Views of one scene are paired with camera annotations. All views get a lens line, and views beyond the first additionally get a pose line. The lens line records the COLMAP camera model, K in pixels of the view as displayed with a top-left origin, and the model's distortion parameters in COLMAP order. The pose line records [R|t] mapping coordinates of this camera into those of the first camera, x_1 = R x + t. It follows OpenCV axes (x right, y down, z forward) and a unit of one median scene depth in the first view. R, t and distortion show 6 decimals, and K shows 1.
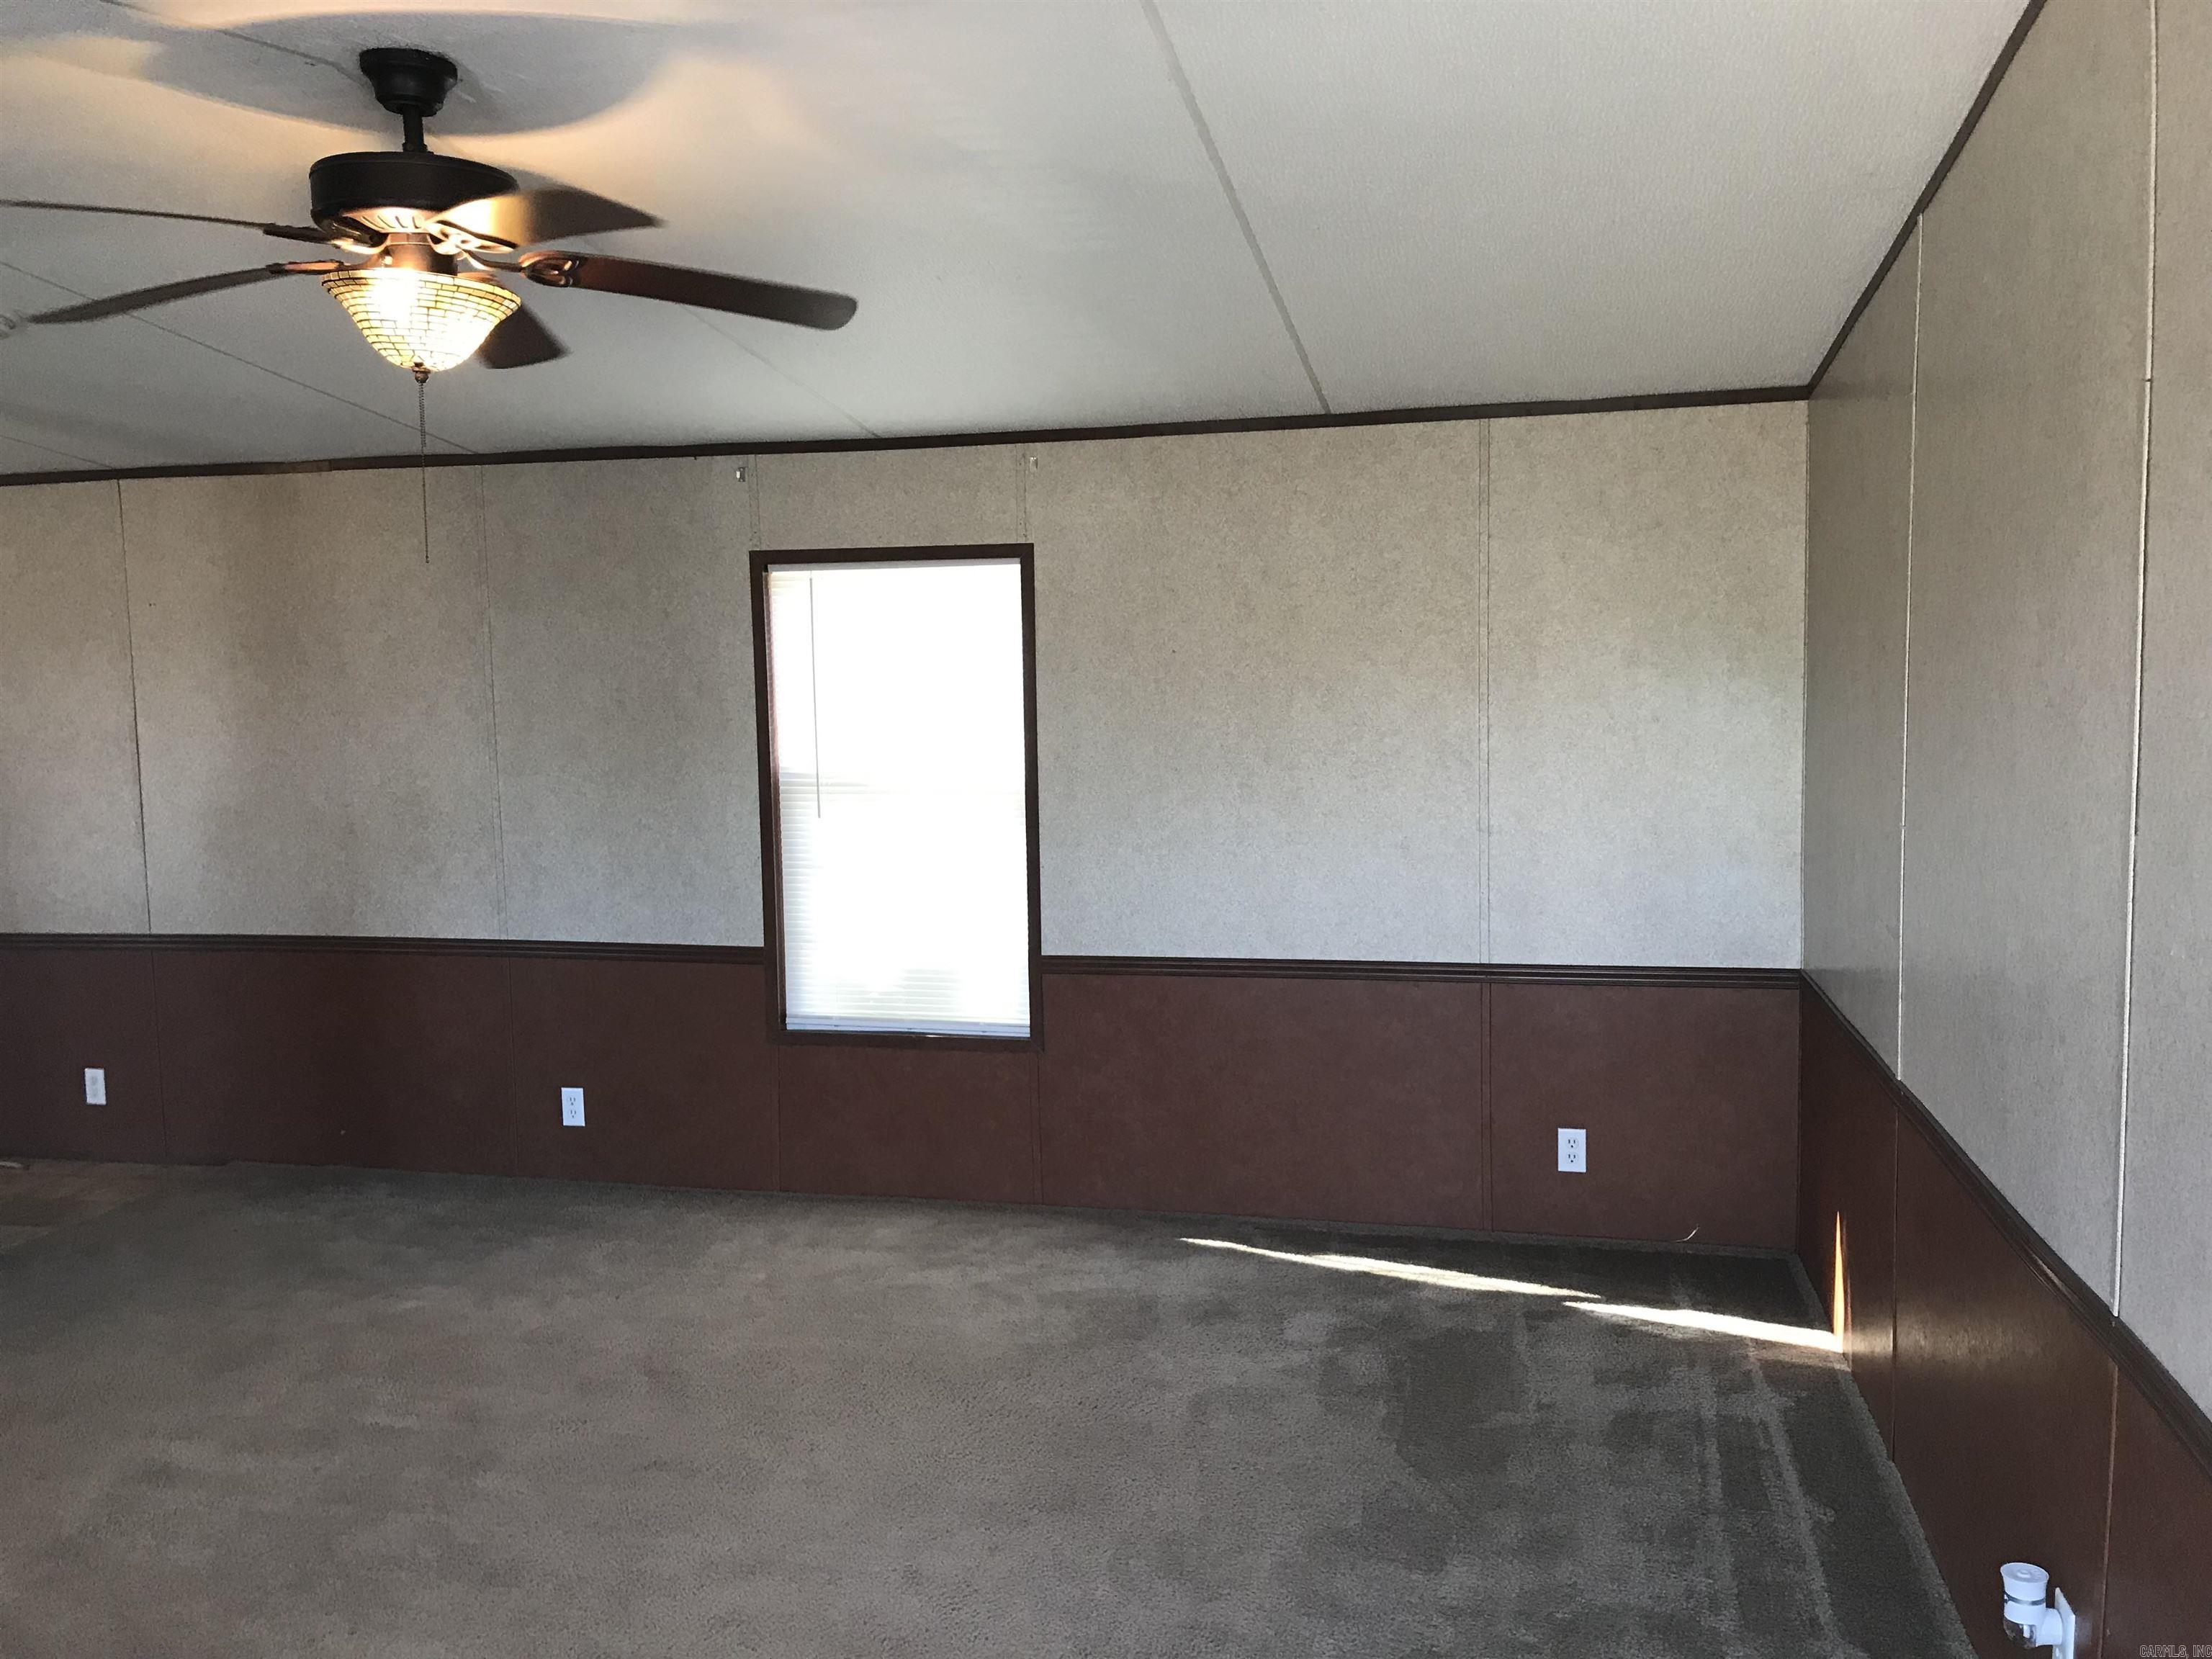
lens RADIAL K [[1839.1, 0, 1106.0], [0, 1839.1, 829.5], [0, 0, 1]] dist [0.039977, -0.003236]
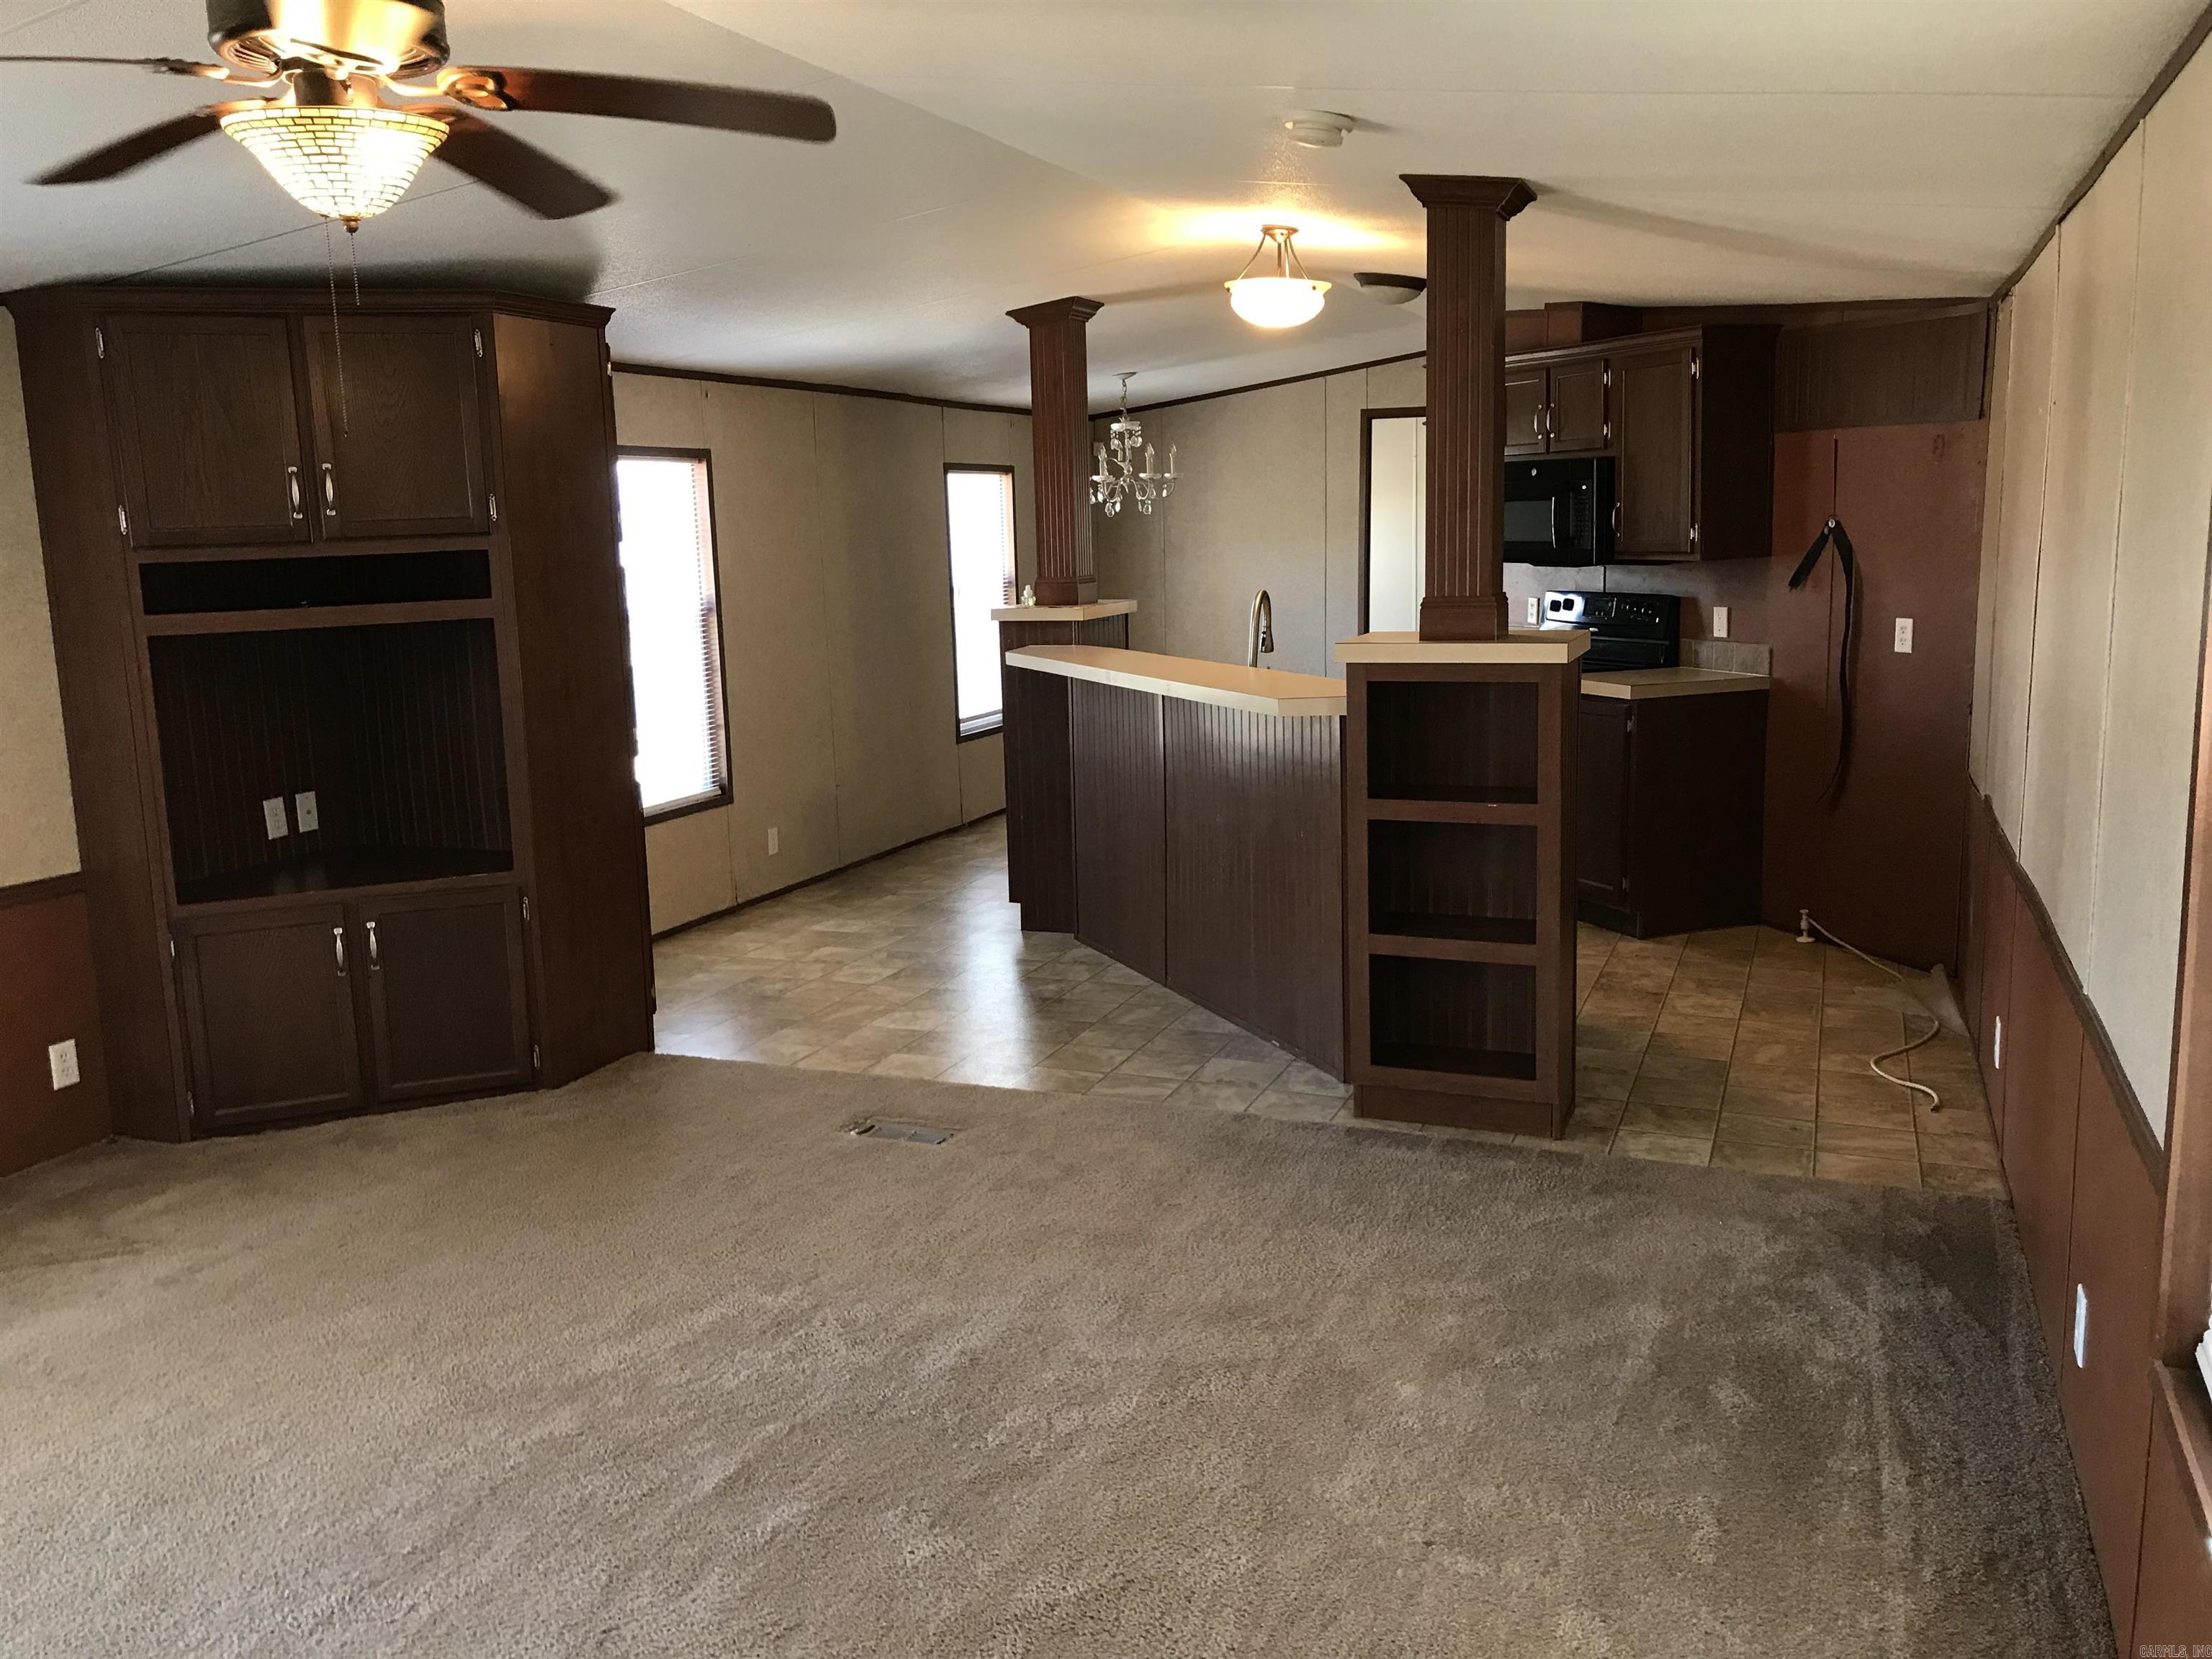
lens RADIAL K [[1825.9, 0, 1066.4], [0, 1825.9, 825.4], [0, 0, 1]] dist [0.006640, -0.002759]
pose [[-0.158605, 0.186265, -0.969613, 0.315366], [-0.061904, 0.978236, 0.198048, -0.100923], [0.985400, 0.091434, -0.143623, 0.962087]]
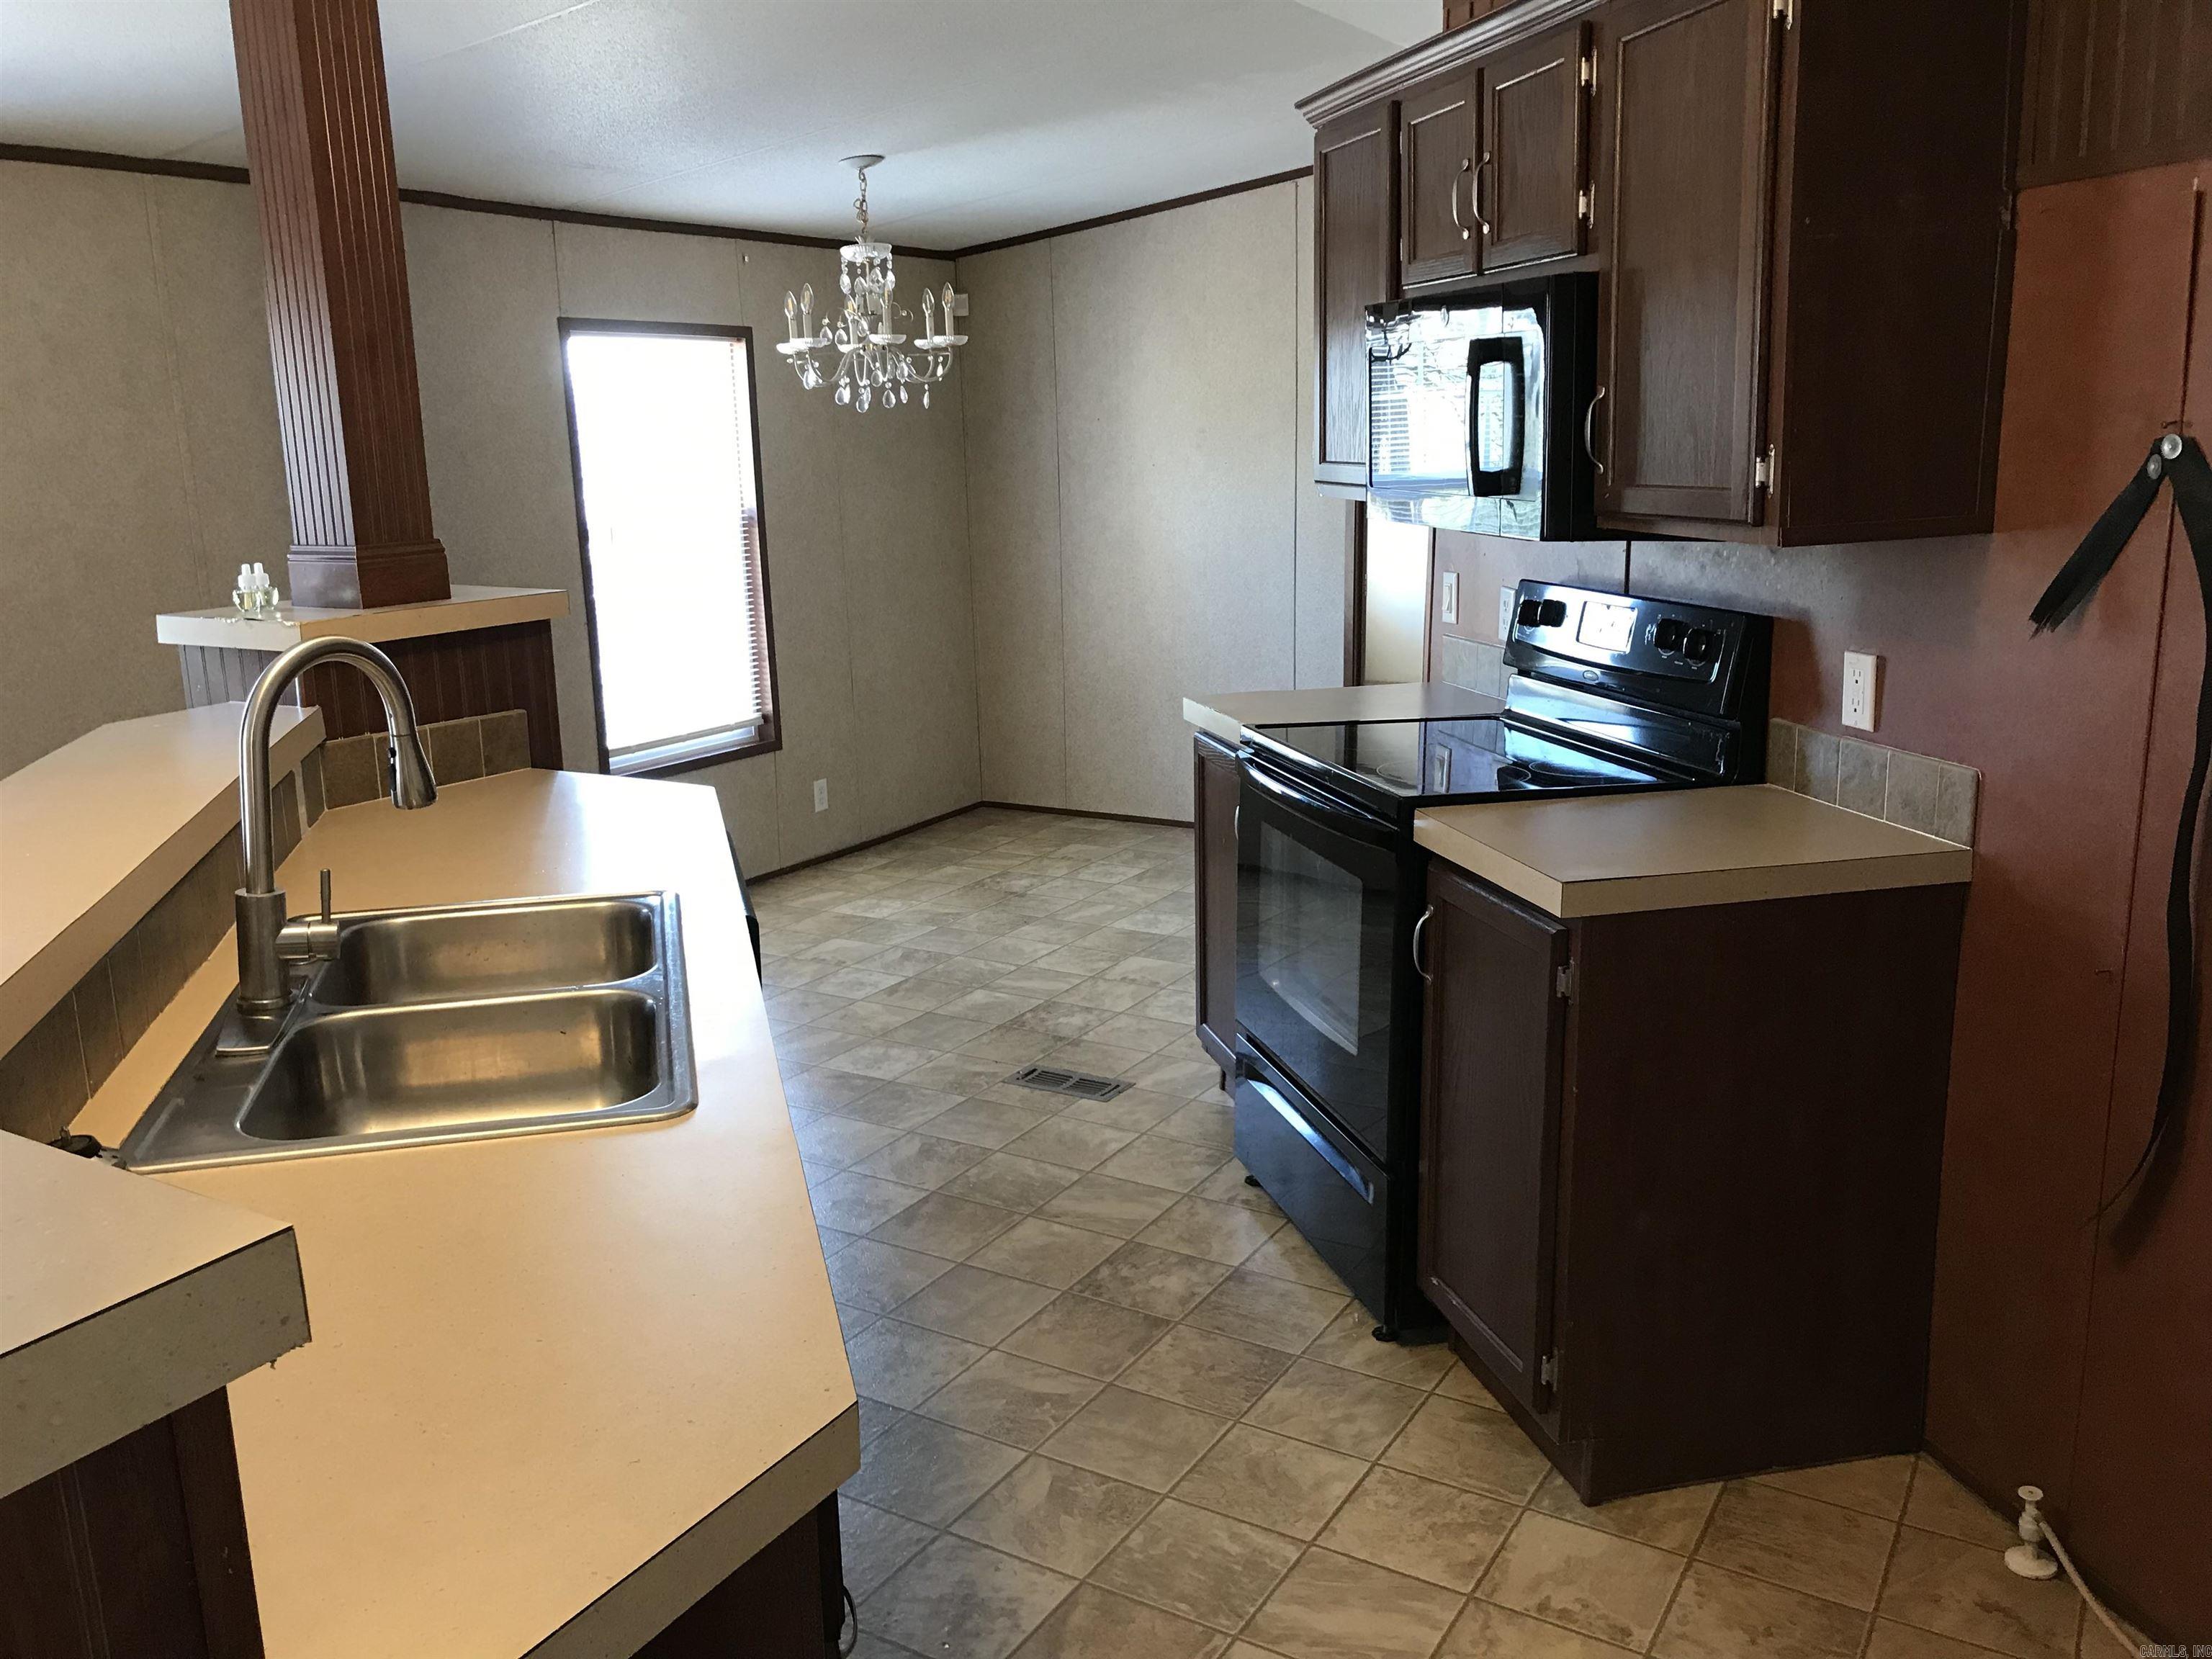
lens RADIAL K [[1783.5, 0, 1106.0], [0, 1783.5, 829.5], [0, 0, 1]] dist [0.029027, -0.007052]
pose [[-0.297993, 0.243365, -0.923024, -0.655828], [-0.056628, 0.960745, 0.271592, -0.102029], [0.952887, 0.133201, -0.272514, 1.198390]]
